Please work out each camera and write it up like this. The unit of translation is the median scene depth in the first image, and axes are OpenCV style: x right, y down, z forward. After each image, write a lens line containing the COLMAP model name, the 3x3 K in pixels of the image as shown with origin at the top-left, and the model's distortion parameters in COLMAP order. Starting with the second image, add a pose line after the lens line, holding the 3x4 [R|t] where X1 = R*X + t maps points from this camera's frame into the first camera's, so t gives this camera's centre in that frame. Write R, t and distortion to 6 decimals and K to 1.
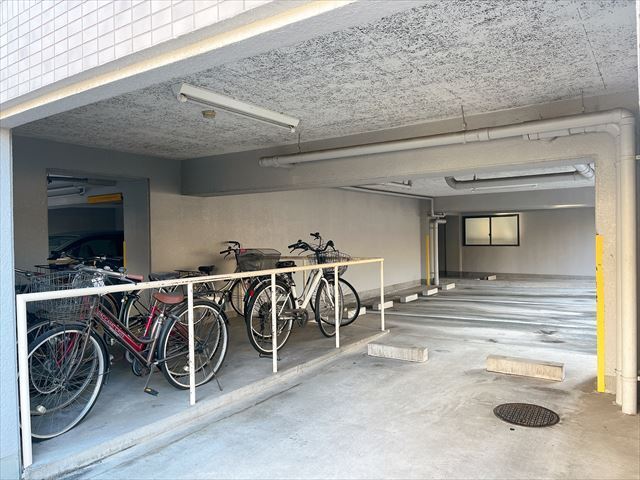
lens RADIAL K [[490.7, 0, 320.0], [0, 490.7, 240.0], [0, 0, 1]] dist [0.000350, -0.000114]
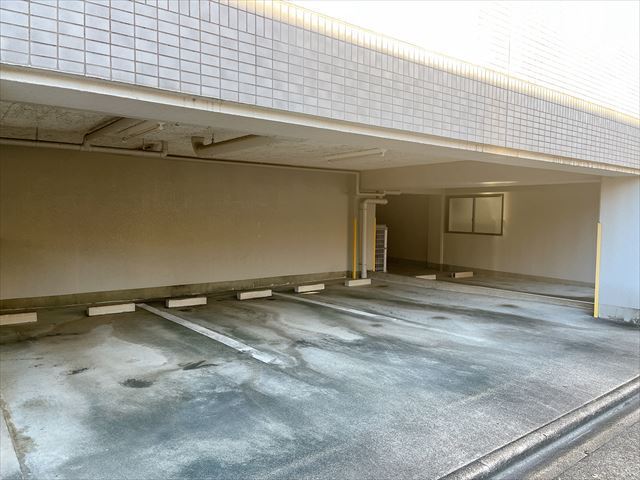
lens RADIAL K [[490.7, 0, 320.0], [0, 490.7, 240.0], [0, 0, 1]] dist [0.000350, -0.000114]
pose [[0.957394, 0.042762, -0.285601, 0.349616], [-0.029929, 0.998343, 0.049152, -0.010126], [0.287230, -0.038510, 0.957087, 0.174359]]
